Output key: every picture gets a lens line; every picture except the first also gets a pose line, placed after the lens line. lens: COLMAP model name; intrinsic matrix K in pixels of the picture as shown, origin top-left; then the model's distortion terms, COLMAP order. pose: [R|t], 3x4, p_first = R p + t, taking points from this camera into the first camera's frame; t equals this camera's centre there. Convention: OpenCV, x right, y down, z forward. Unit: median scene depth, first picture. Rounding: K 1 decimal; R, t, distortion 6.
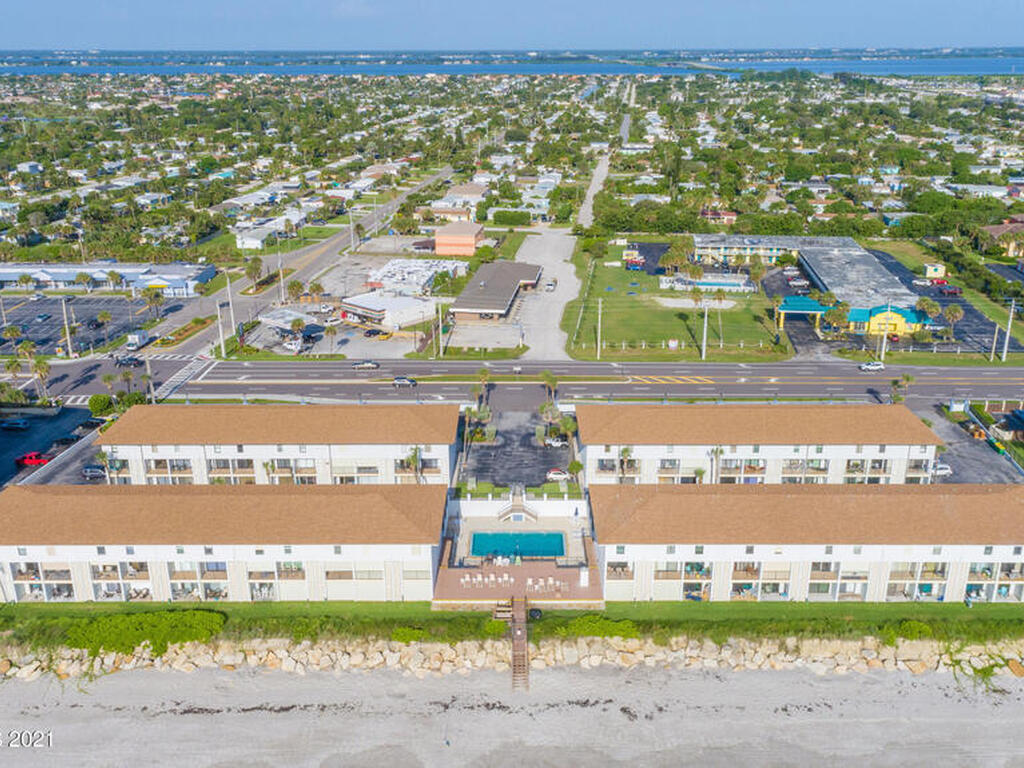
lens RADIAL K [[930.8, 0, 512.2], [0, 930.8, 380.5], [0, 0, 1]] dist [0.013818, 0.010311]
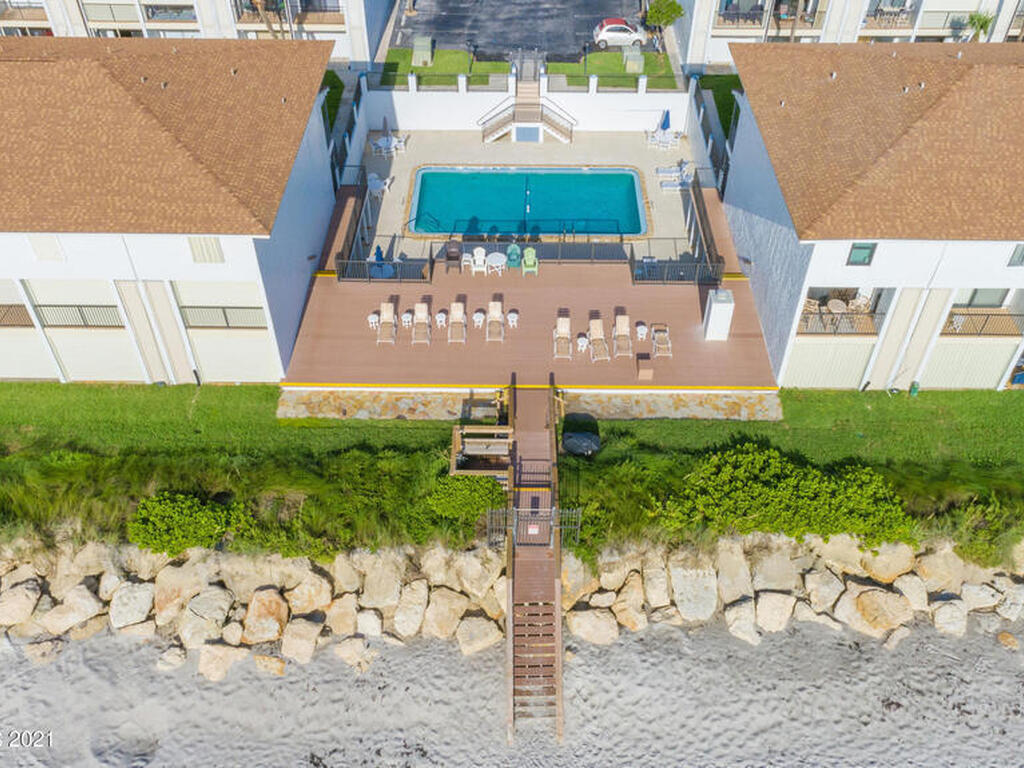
lens RADIAL K [[930.8, 0, 512.2], [0, 930.8, 380.5], [0, 0, 1]] dist [0.013818, 0.010311]
pose [[0.999967, 0.008129, 0.000007, -0.000177], [-0.007424, 0.912988, 0.407919, 0.093644], [0.003310, -0.407906, 0.913018, 0.693021]]
